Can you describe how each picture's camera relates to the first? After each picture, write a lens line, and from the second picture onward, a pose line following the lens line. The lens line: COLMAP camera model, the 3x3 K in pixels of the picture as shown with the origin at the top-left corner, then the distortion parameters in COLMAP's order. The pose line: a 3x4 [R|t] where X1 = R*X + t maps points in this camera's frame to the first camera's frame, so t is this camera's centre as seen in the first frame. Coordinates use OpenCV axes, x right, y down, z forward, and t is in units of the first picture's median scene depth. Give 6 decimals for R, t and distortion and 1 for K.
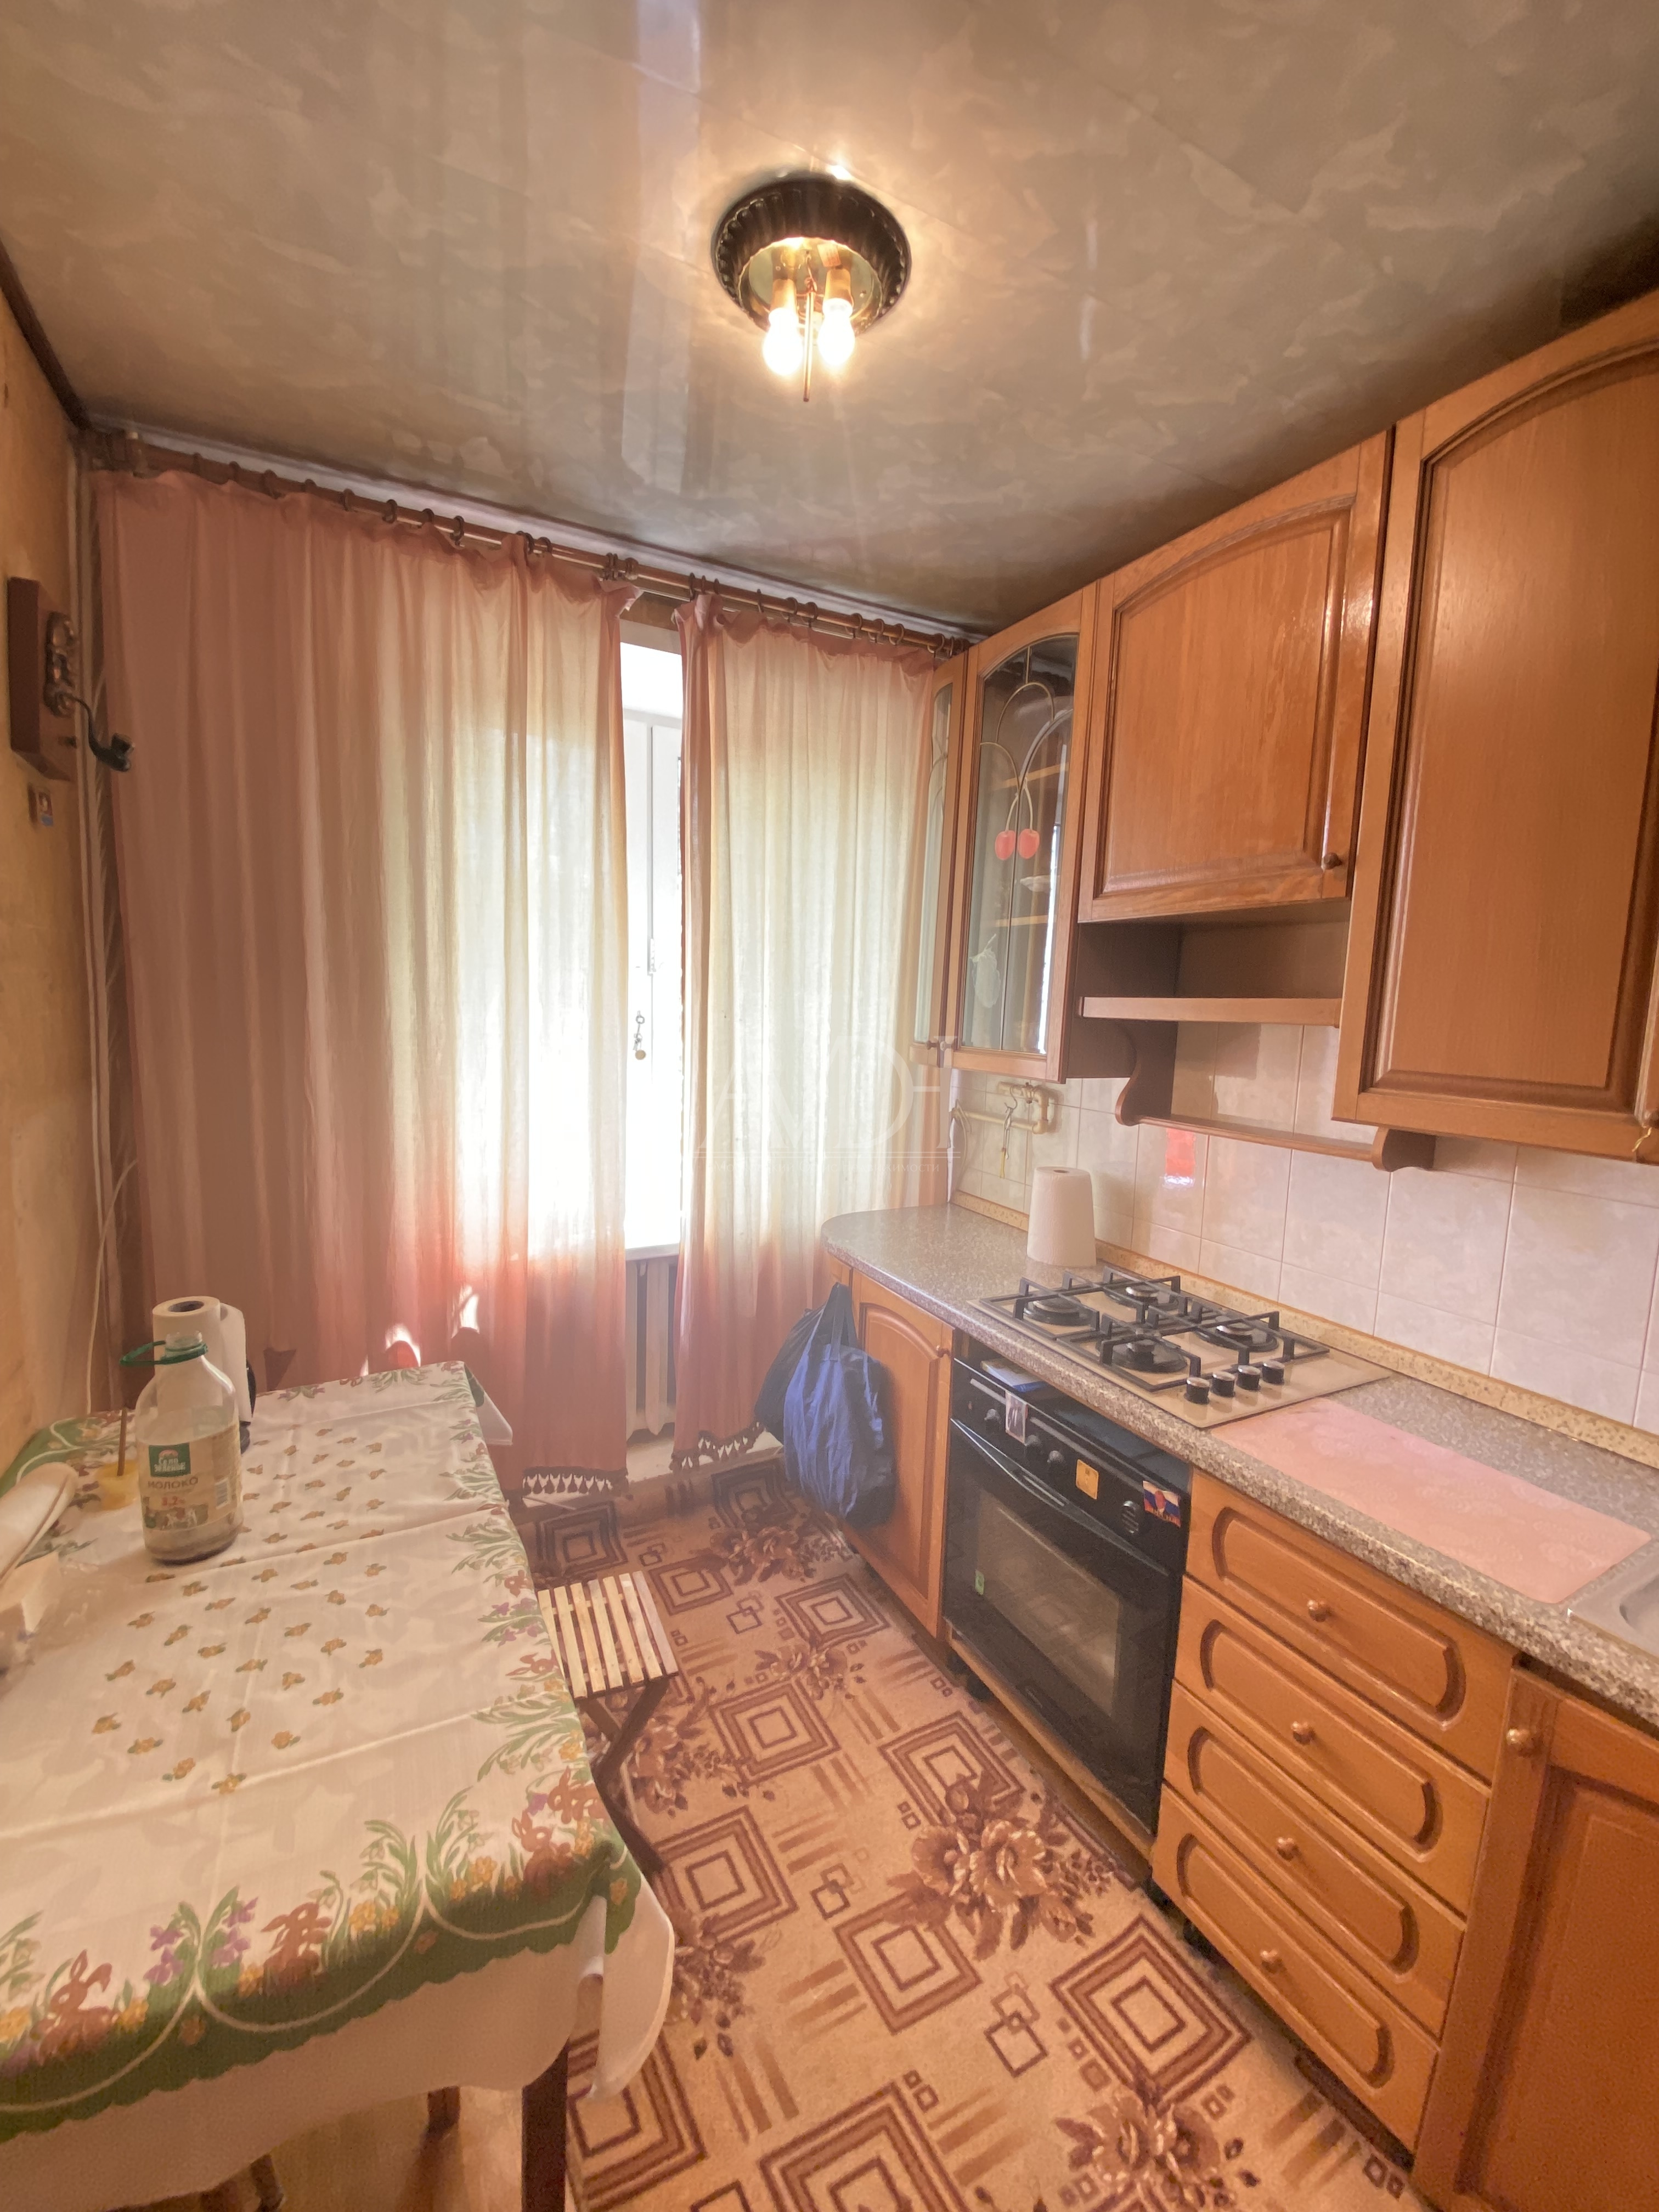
lens RADIAL K [[893.2, 0, 832.4], [0, 893.2, 1102.7], [0, 0, 1]] dist [0.011274, -0.016338]
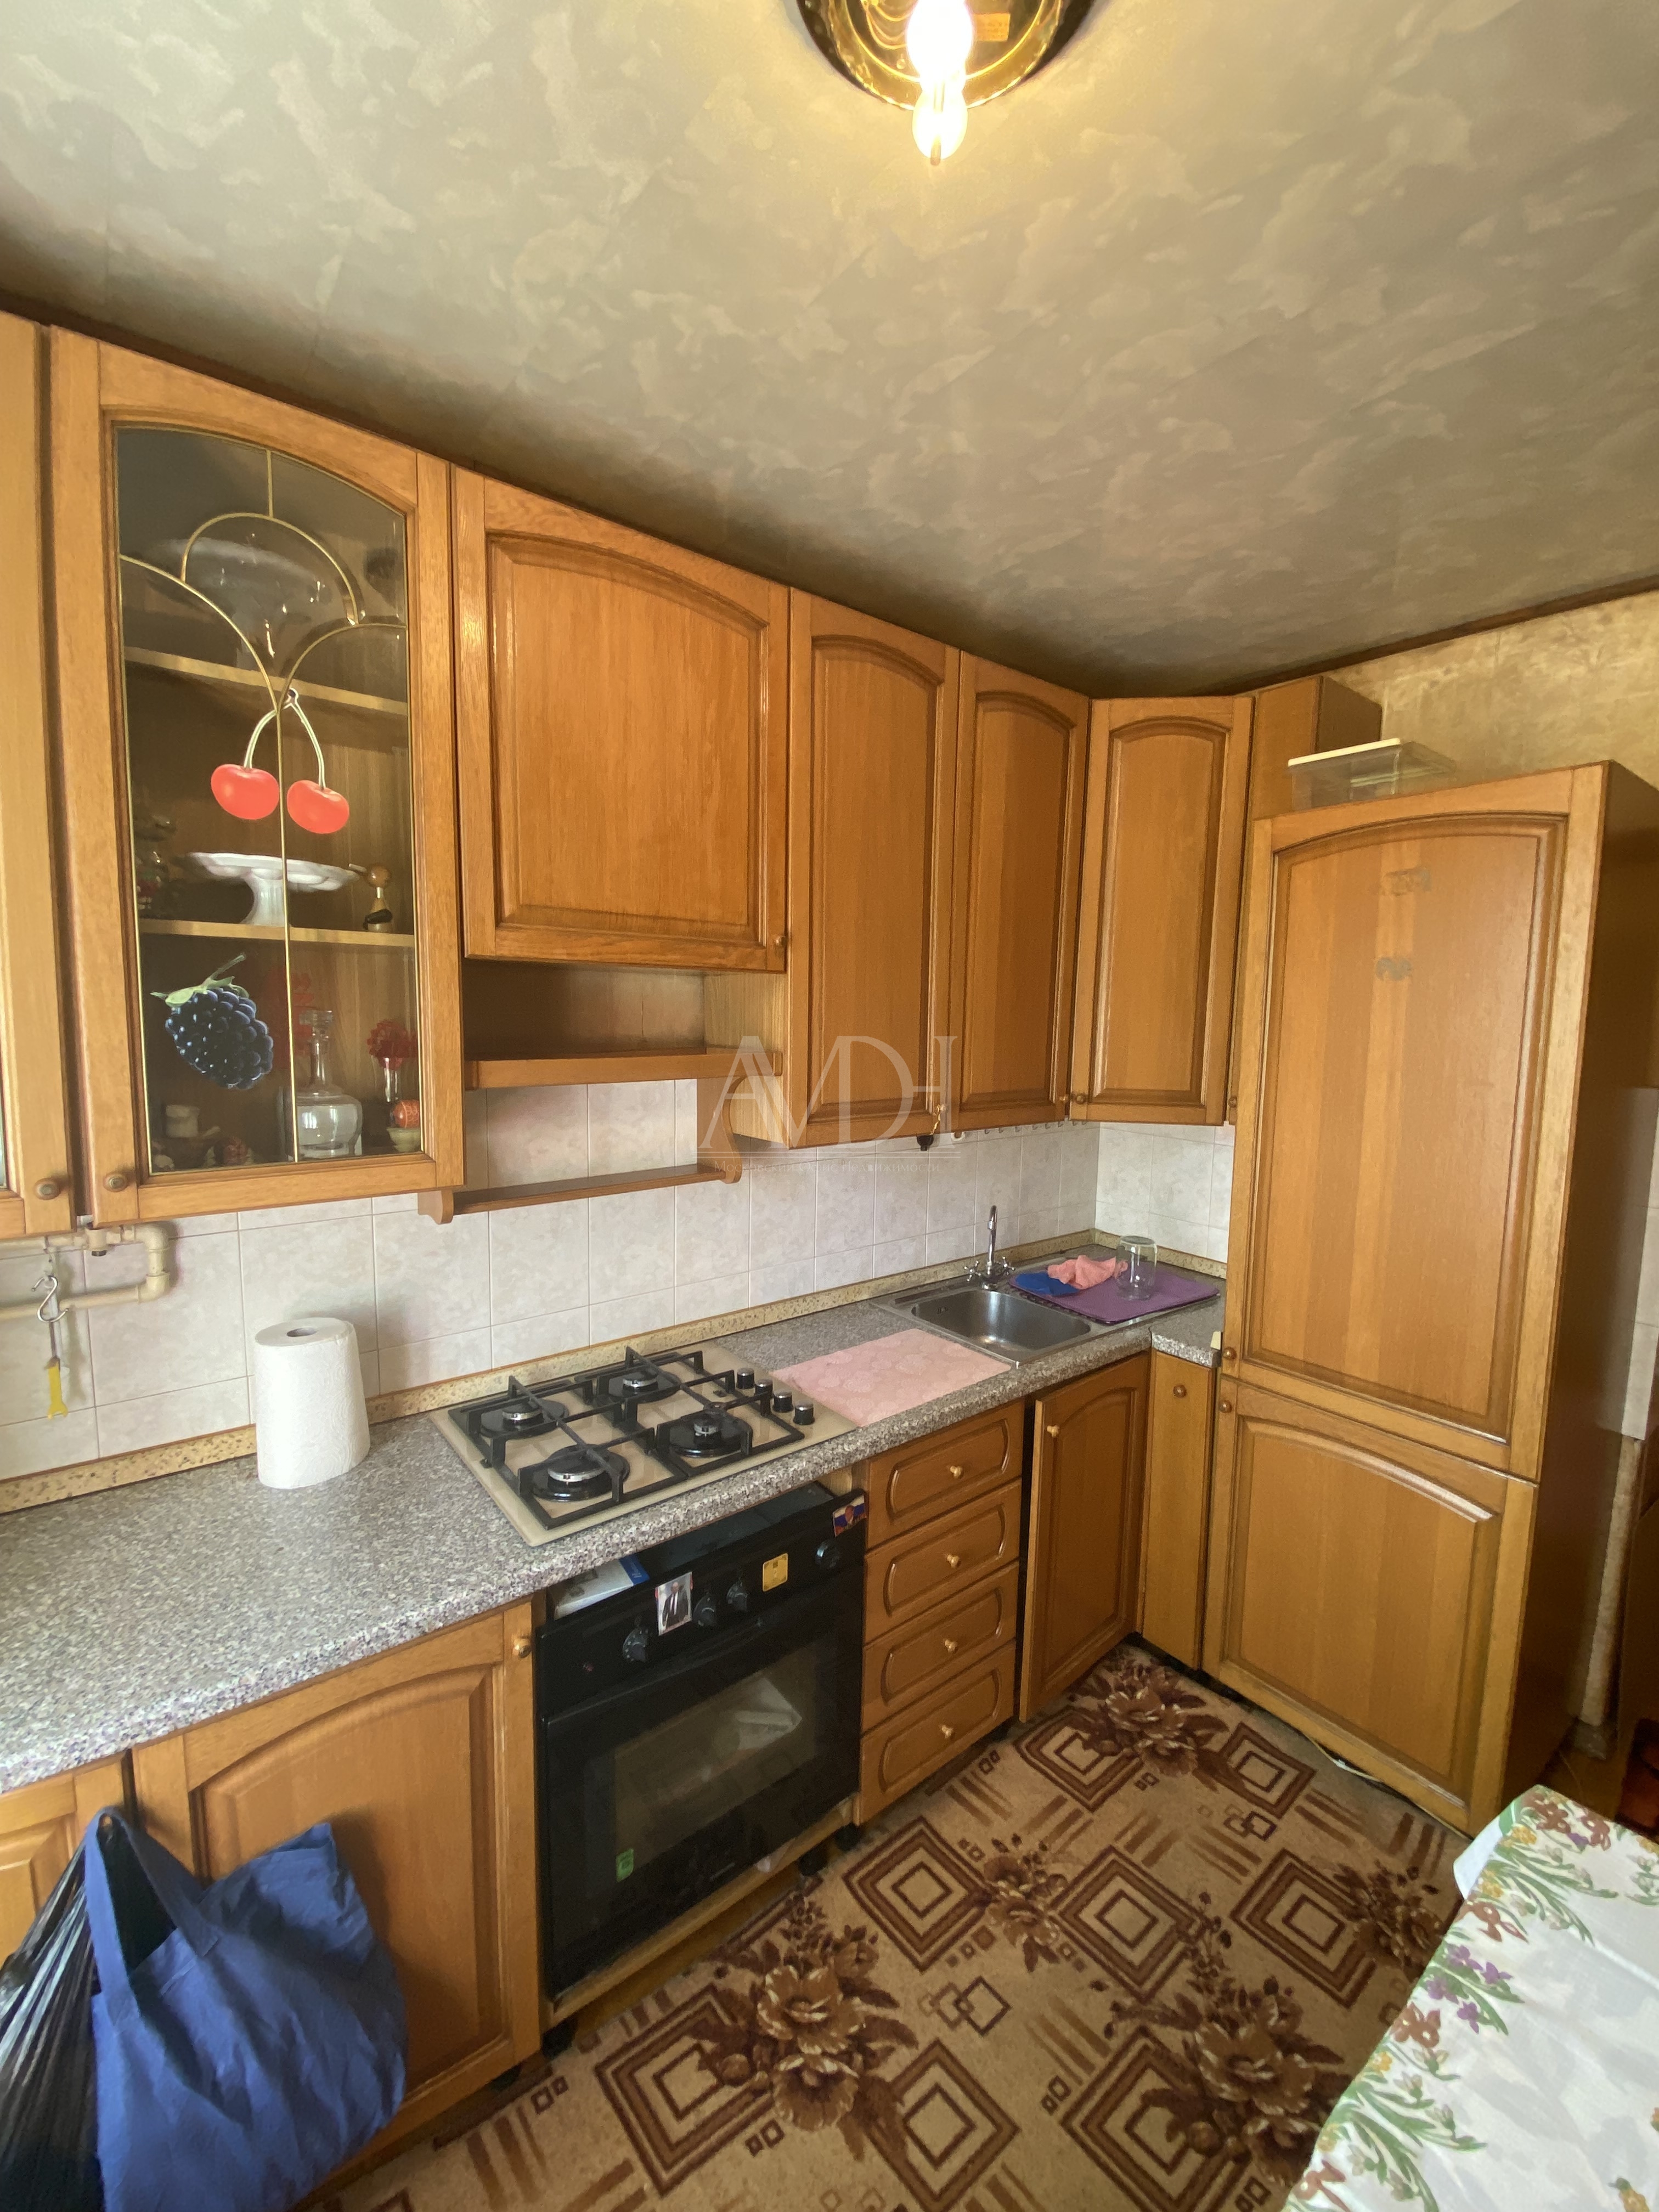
lens RADIAL K [[893.2, 0, 832.3], [0, 893.2, 1103.5], [0, 0, 1]] dist [0.011274, -0.016338]
pose [[-0.171161, -0.145019, 0.974512, -0.682073], [0.096683, 0.981862, 0.163094, -0.254181], [-0.980488, 0.122134, -0.154036, 1.209300]]
